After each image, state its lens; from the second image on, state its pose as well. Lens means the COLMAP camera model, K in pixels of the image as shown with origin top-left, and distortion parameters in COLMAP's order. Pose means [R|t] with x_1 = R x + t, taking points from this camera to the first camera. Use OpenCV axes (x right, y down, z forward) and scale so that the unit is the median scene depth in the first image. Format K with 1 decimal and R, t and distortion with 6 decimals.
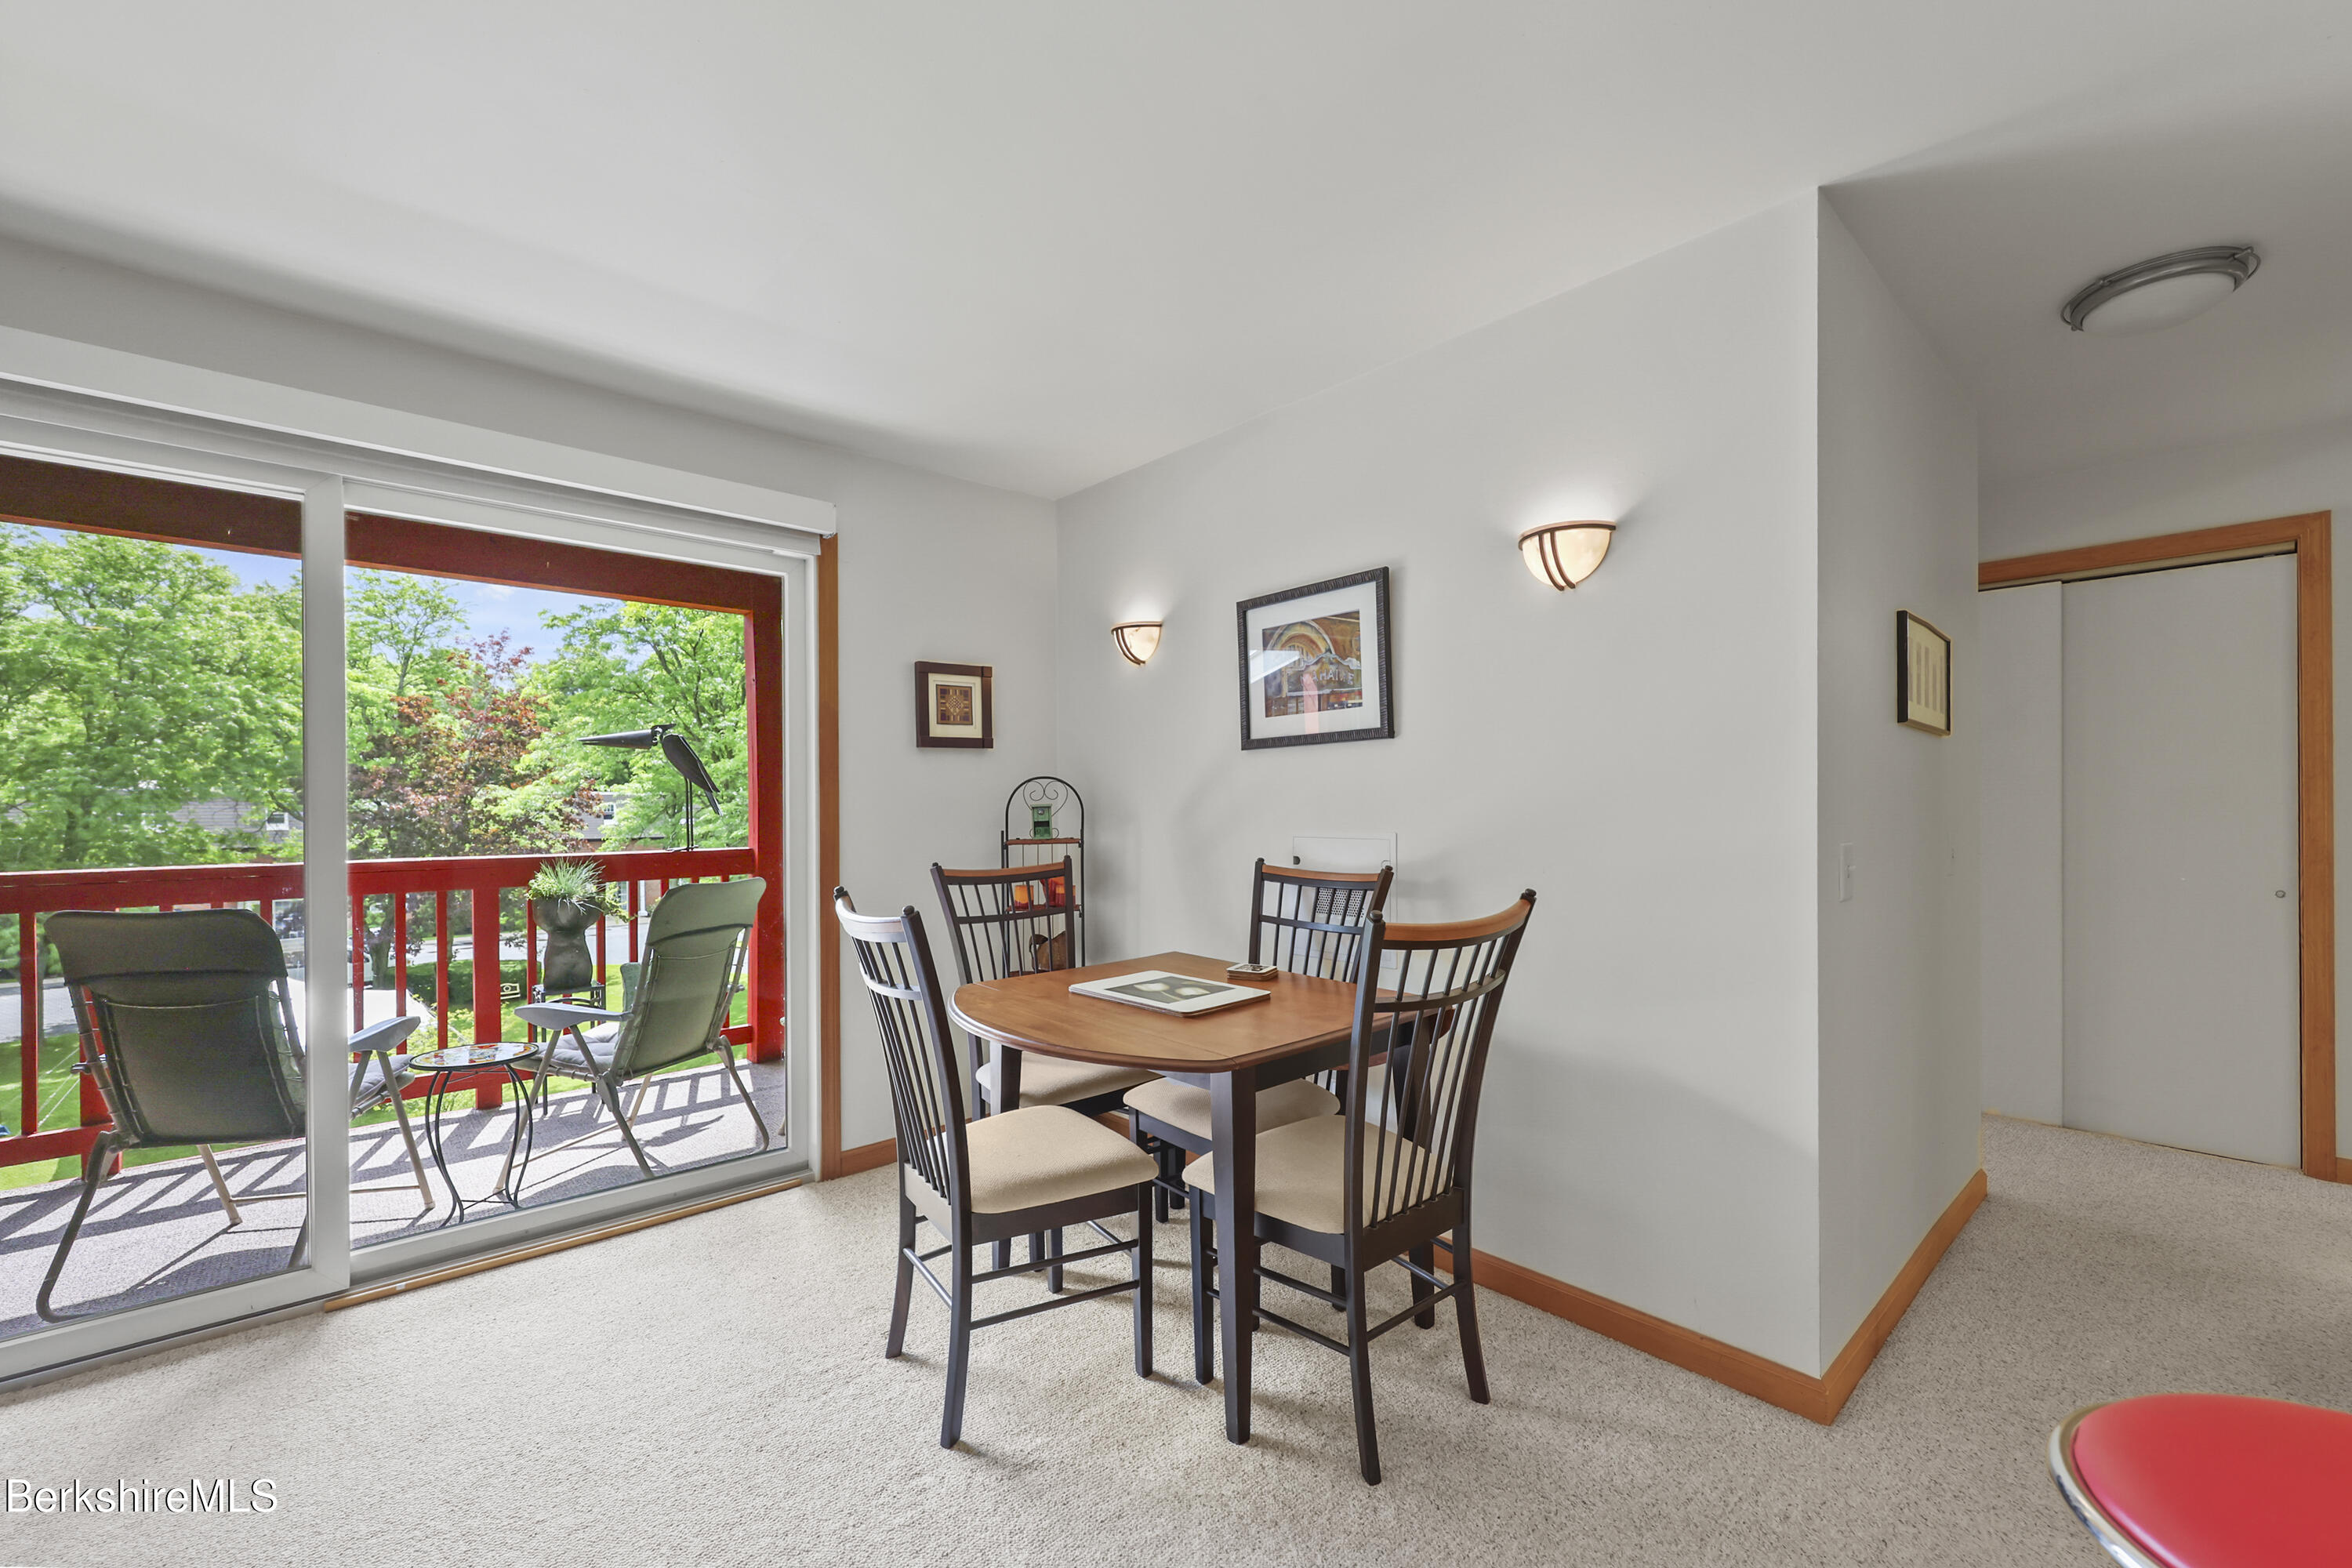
lens RADIAL K [[963.9, 0, 1181.4], [0, 963.9, 811.0], [0, 0, 1]] dist [-0.000717, -0.000218]
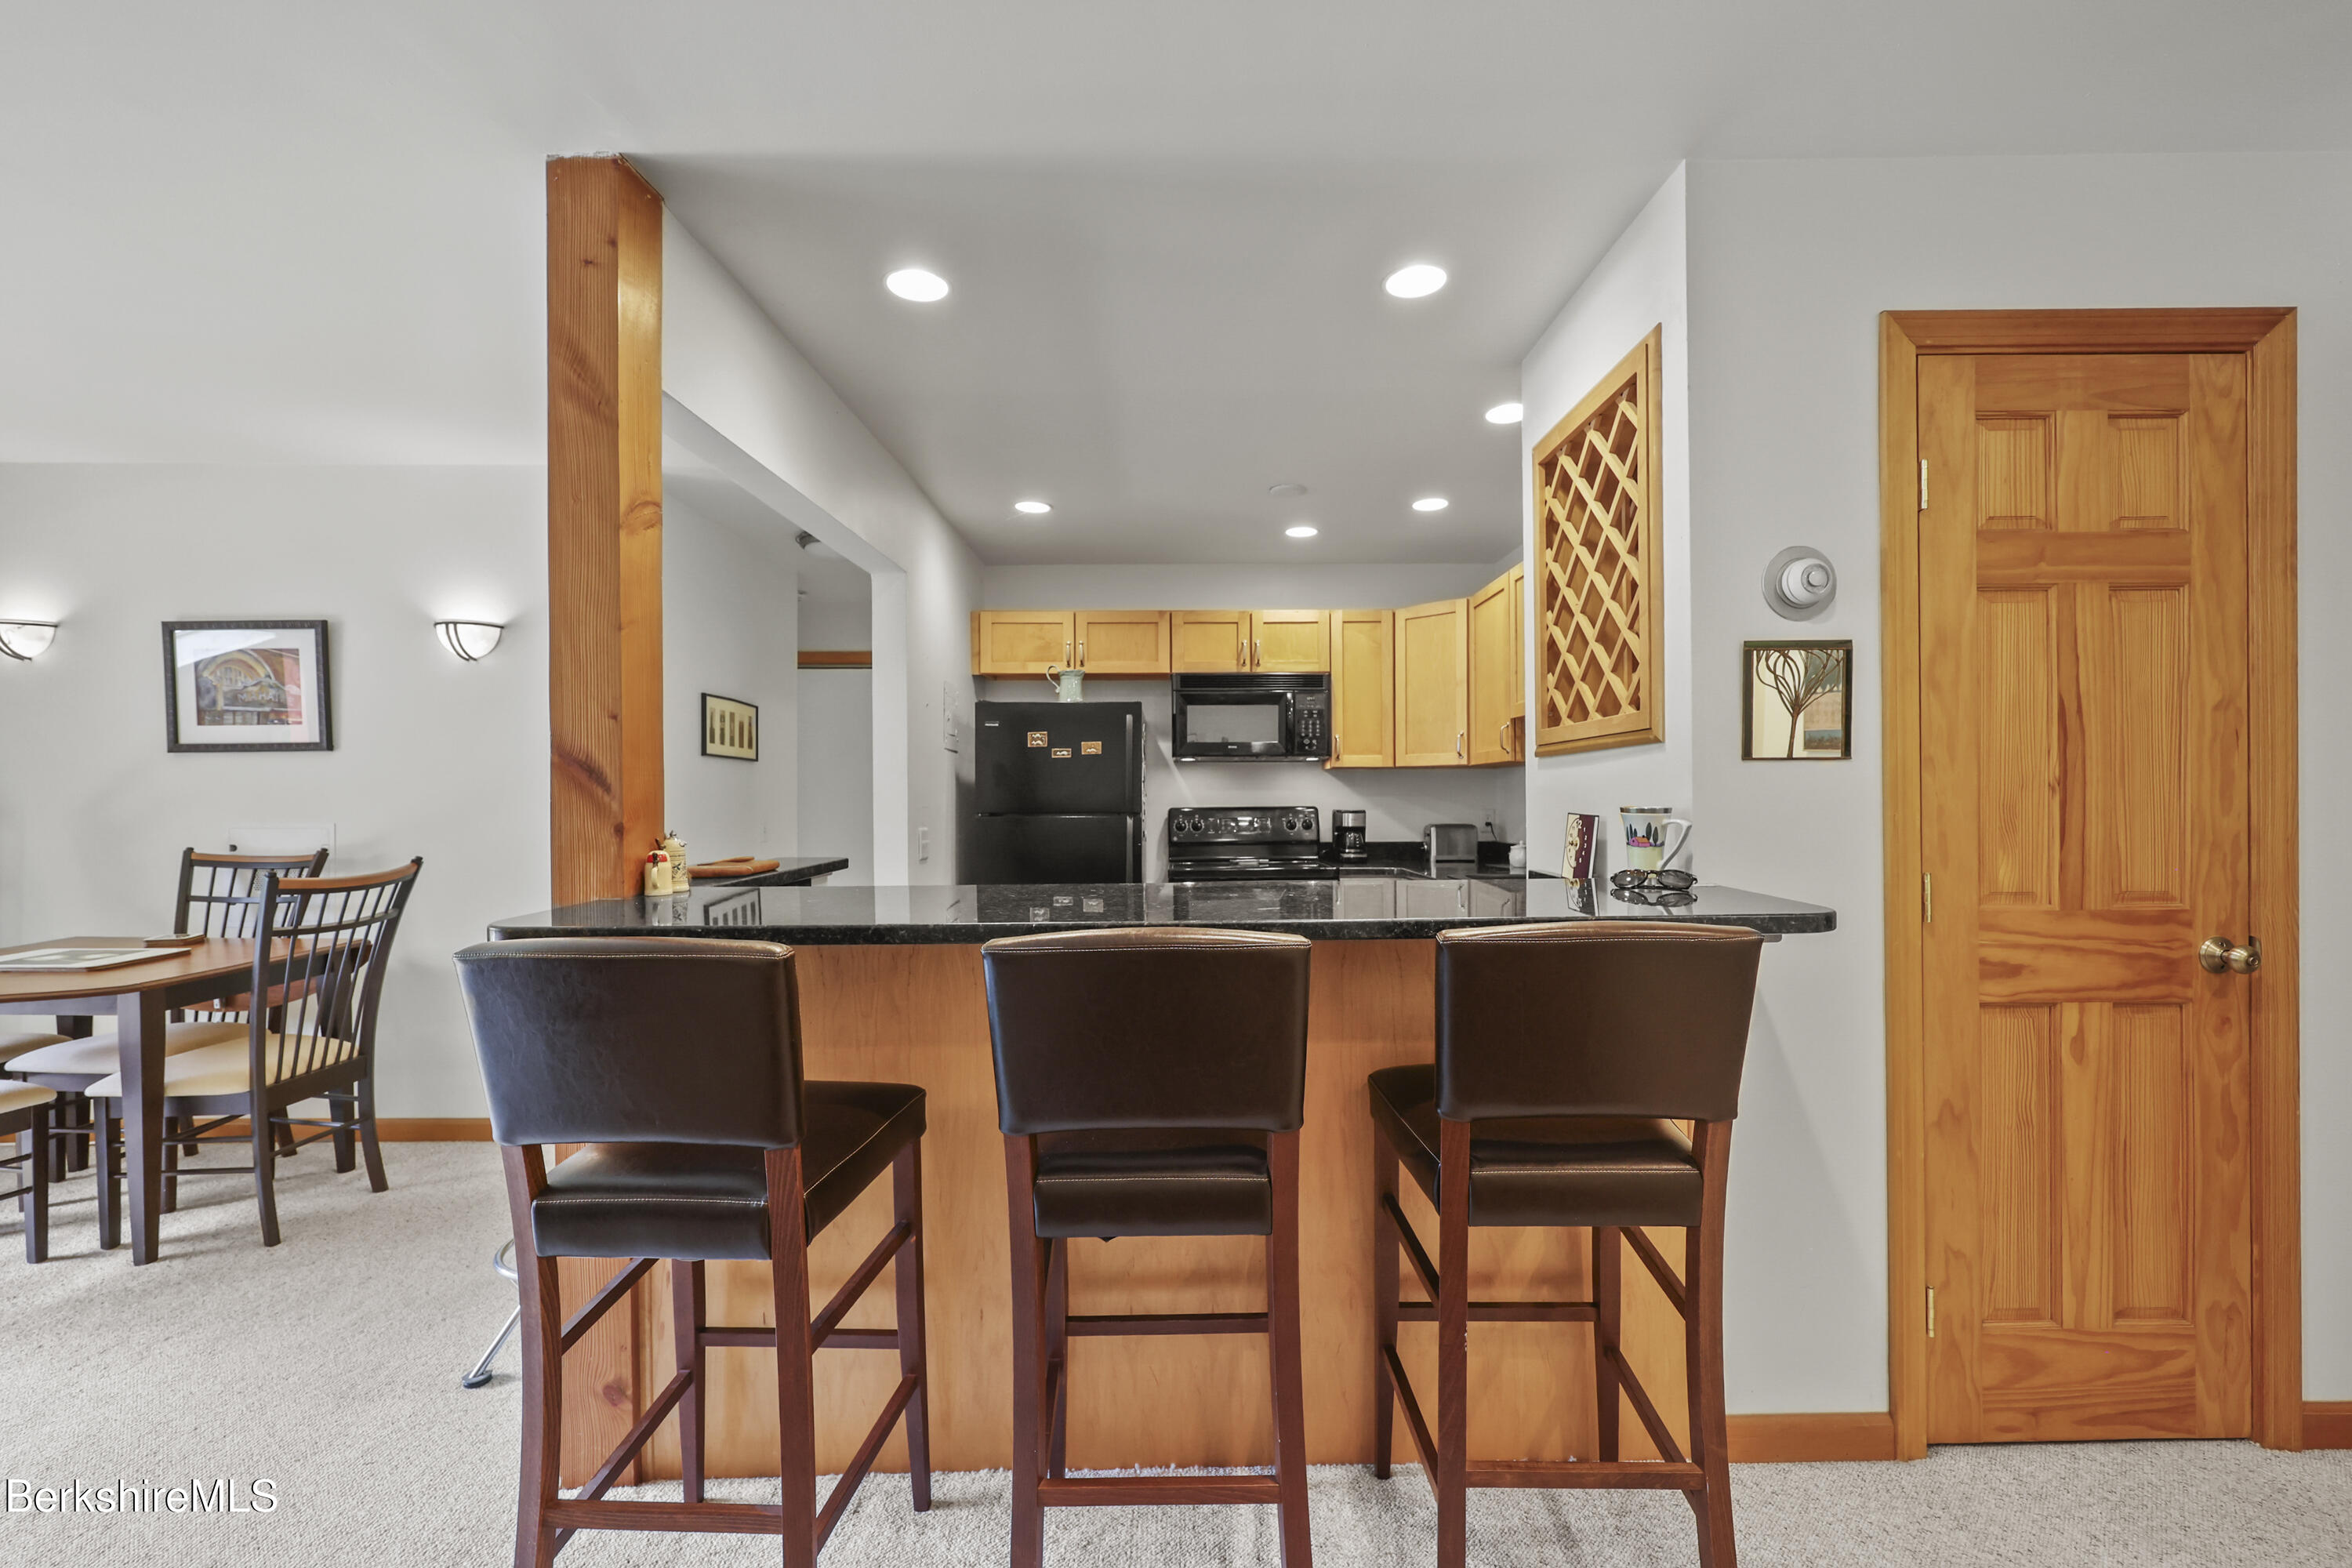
lens RADIAL K [[949.8, 0, 1177.8], [0, 949.8, 795.9], [0, 0, 1]] dist [0.000342, -0.000633]
pose [[0.656092, 0.005401, 0.754662, -0.000142], [0.003685, 0.999940, -0.010360, 0.003578], [-0.754672, 0.009578, 0.656032, -0.700443]]
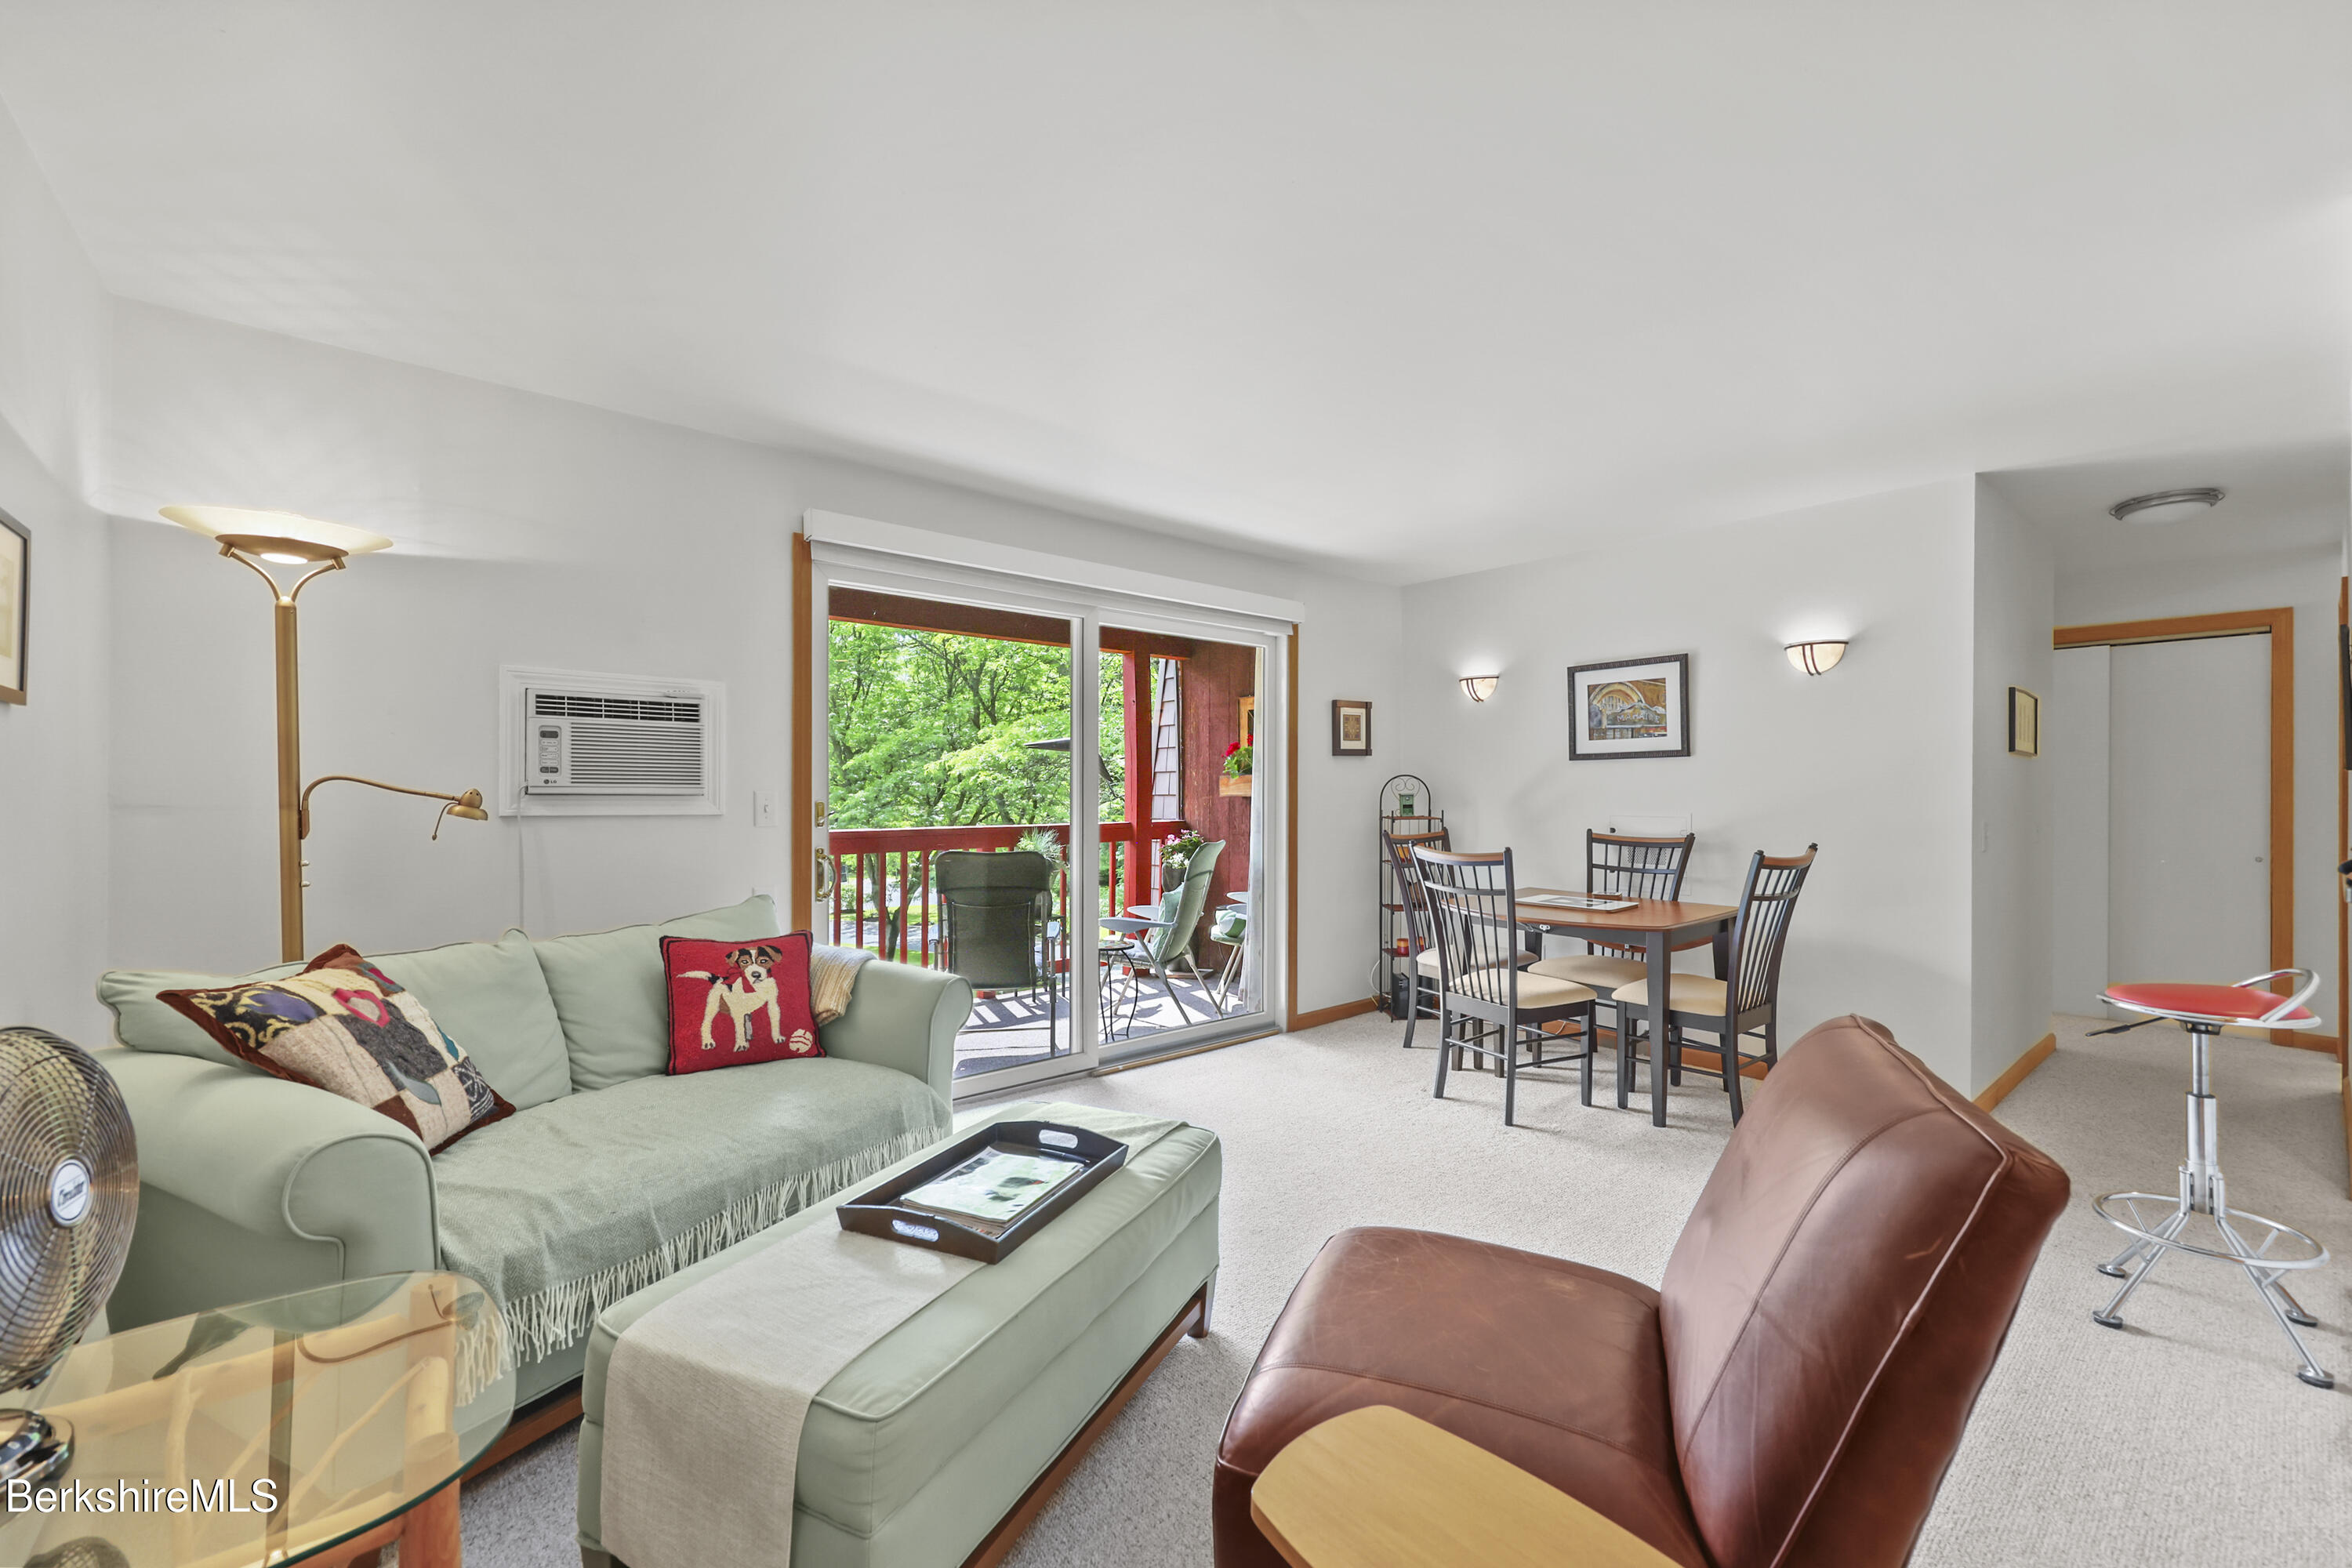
lens RADIAL K [[949.8, 0, 1177.8], [0, 949.8, 795.9], [0, 0, 1]] dist [0.000342, -0.000633]
pose [[0.999244, 0.007448, -0.038158, -0.584109], [-0.007408, 0.999972, 0.001193, -0.002895], [0.038166, -0.000910, 0.999271, -0.651940]]
